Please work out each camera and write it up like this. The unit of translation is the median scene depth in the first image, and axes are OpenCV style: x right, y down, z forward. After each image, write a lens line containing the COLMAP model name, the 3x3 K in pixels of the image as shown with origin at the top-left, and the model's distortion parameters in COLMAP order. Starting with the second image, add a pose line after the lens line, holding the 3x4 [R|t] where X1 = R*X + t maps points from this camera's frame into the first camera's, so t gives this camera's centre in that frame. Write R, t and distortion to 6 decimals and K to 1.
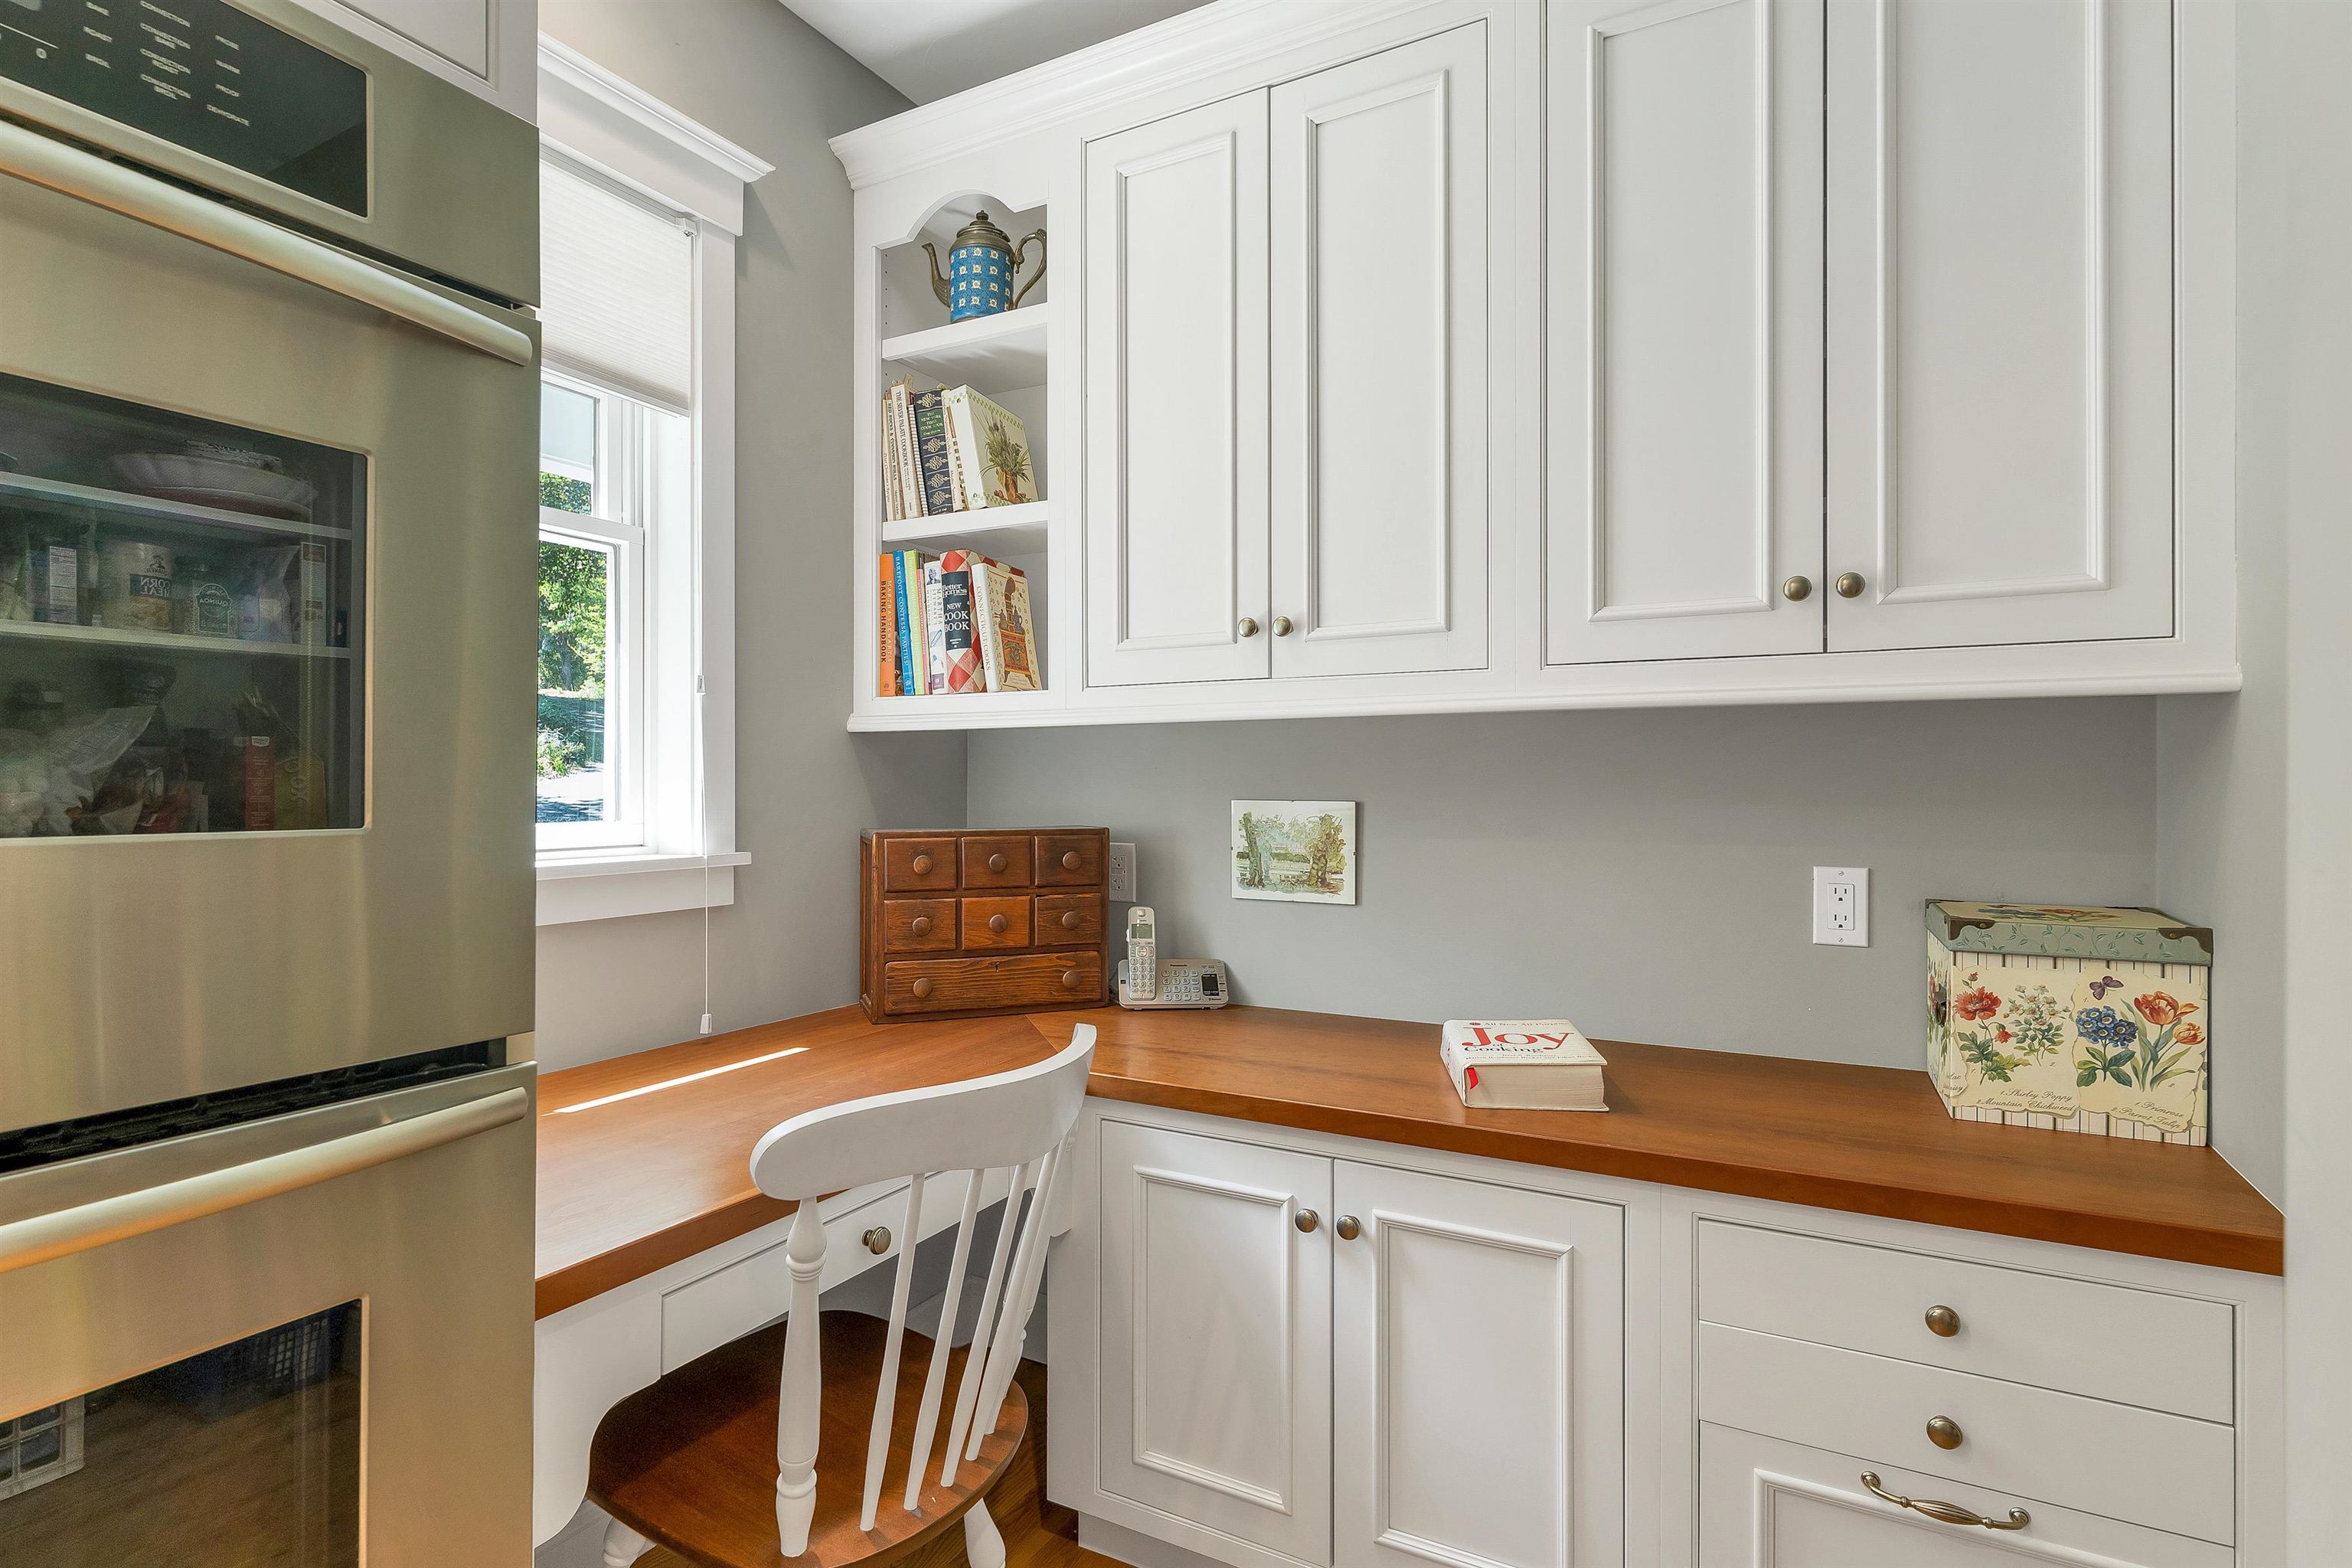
lens RADIAL K [[1175.6, 0, 1172.1], [0, 1175.6, 779.9], [0, 0, 1]] dist [0.001870, -0.000724]
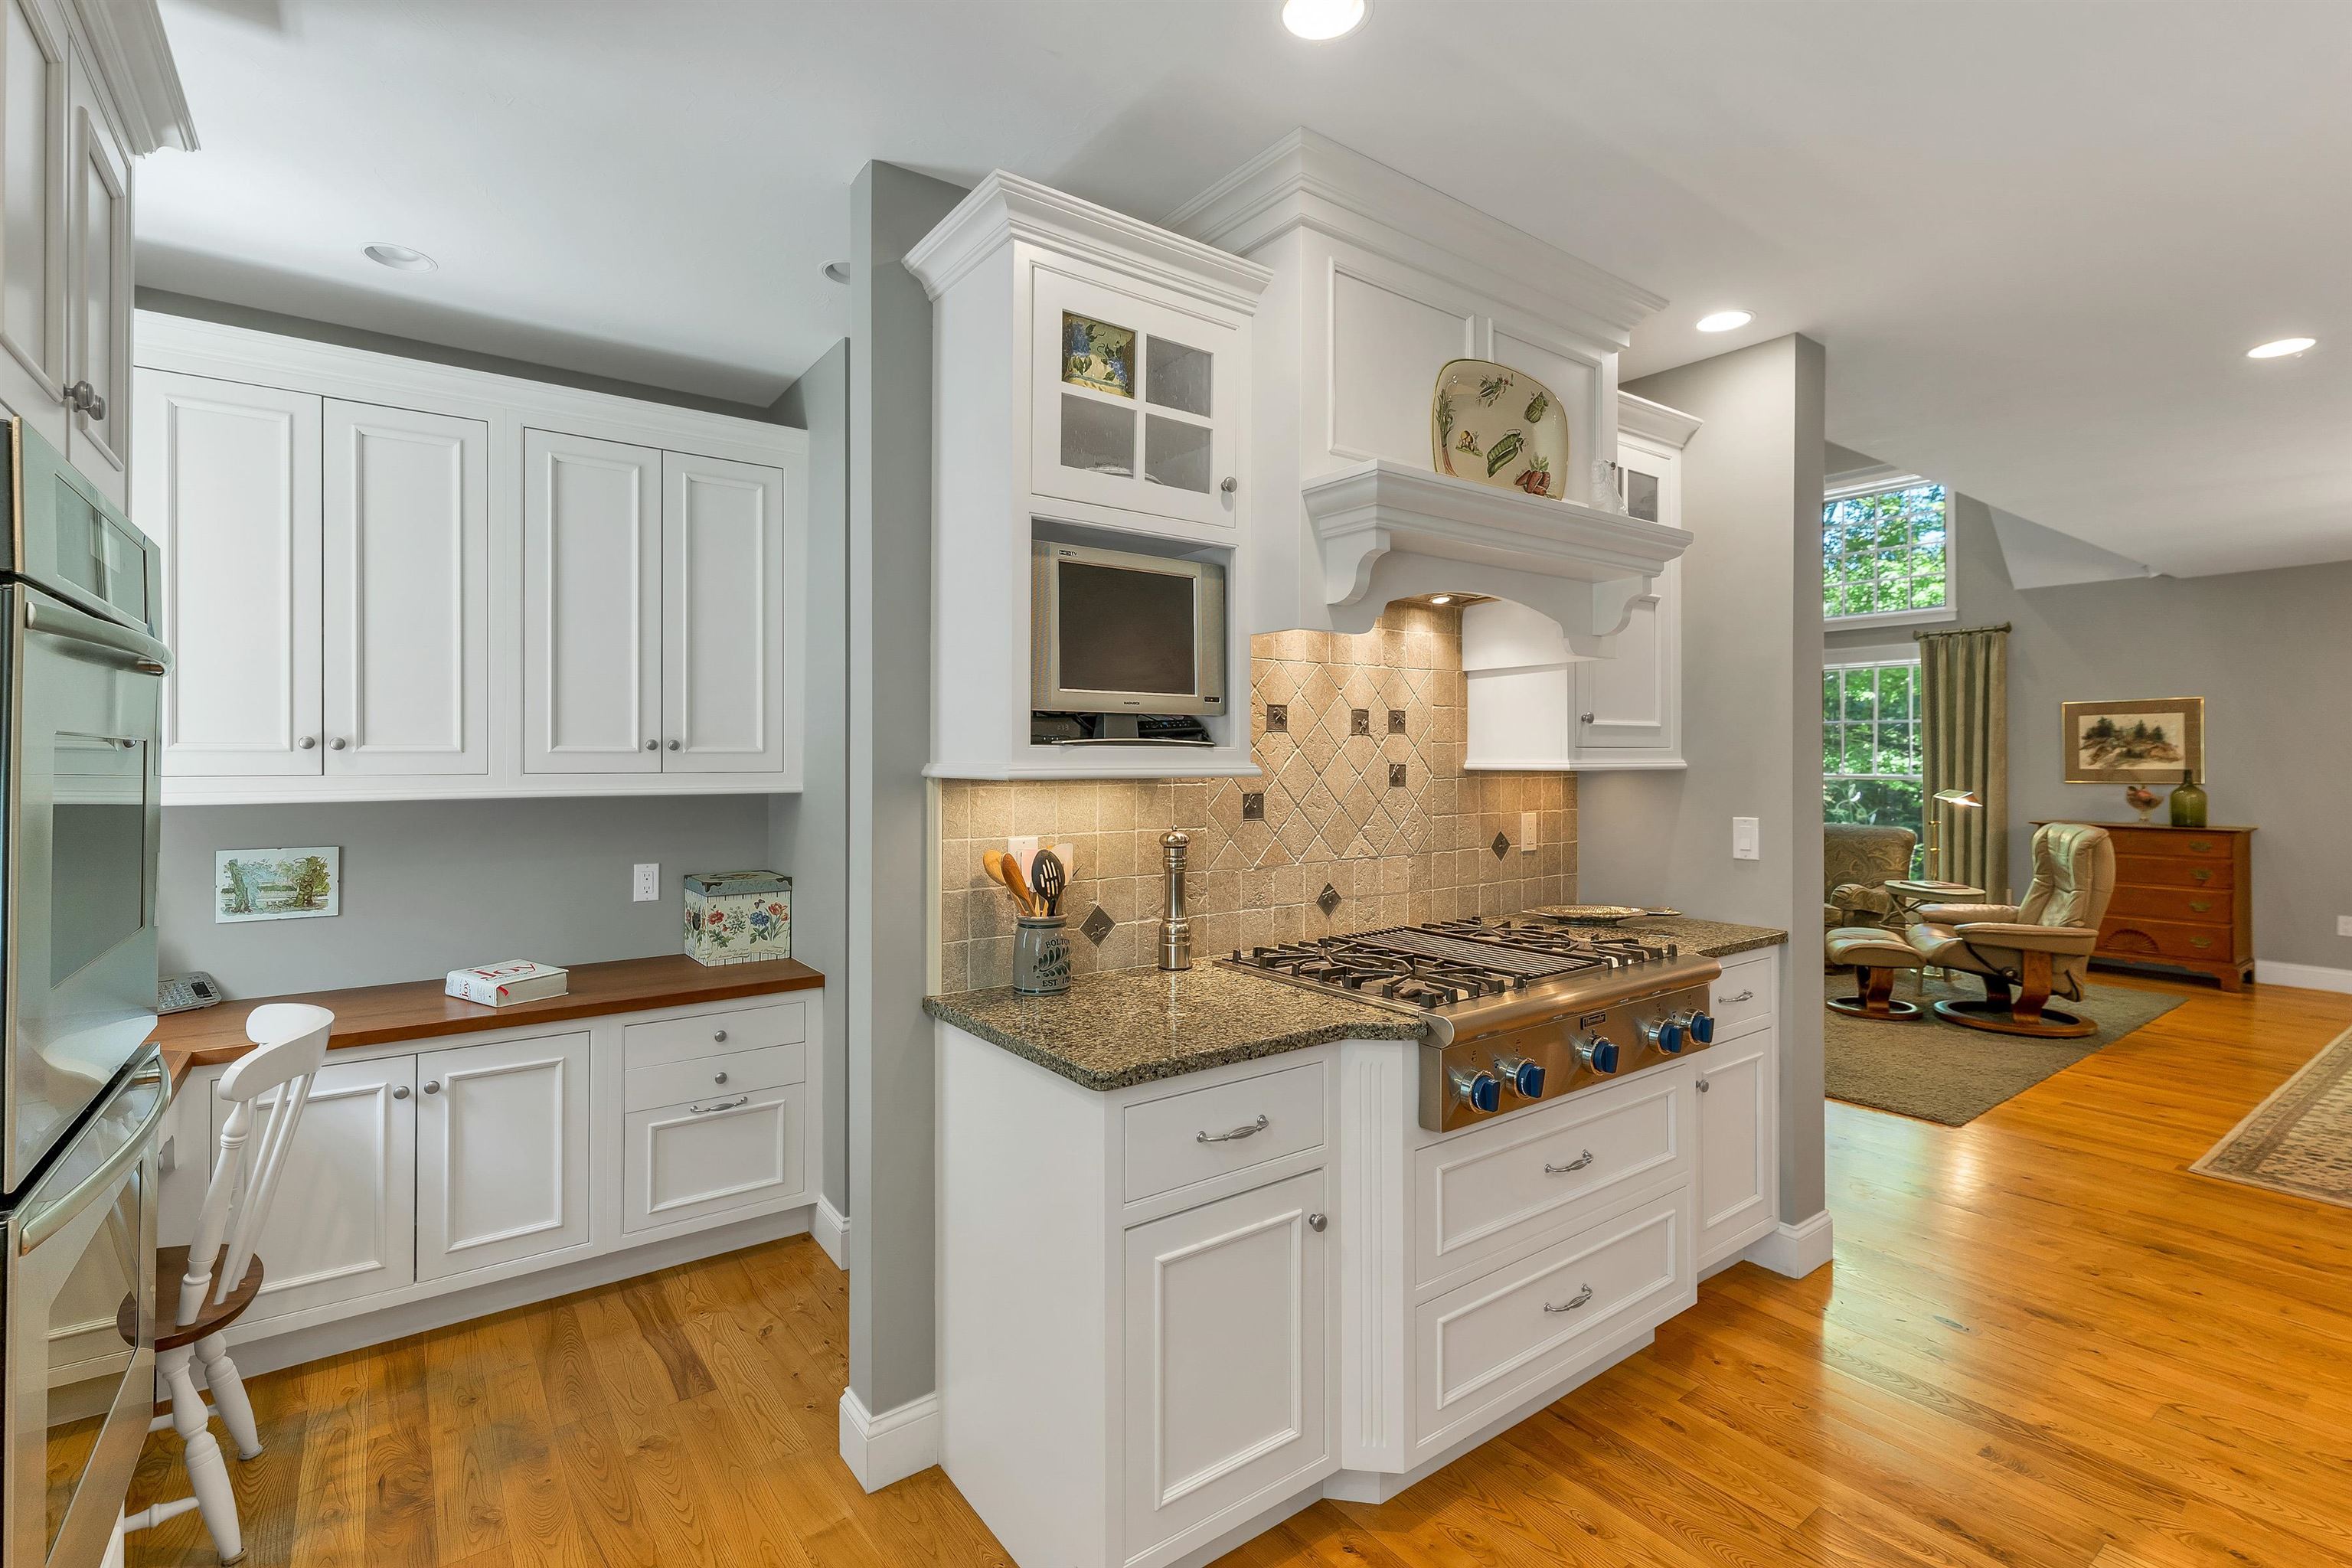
lens RADIAL K [[1073.8, 0, 1174.8], [0, 1073.8, 763.1], [0, 0, 1]] dist [0.001407, 0.000051]
pose [[0.416976, -0.006100, 0.908897, -0.857724], [-0.004811, 0.999949, 0.008919, -0.139874], [-0.908905, -0.008092, 0.416925, -0.718712]]
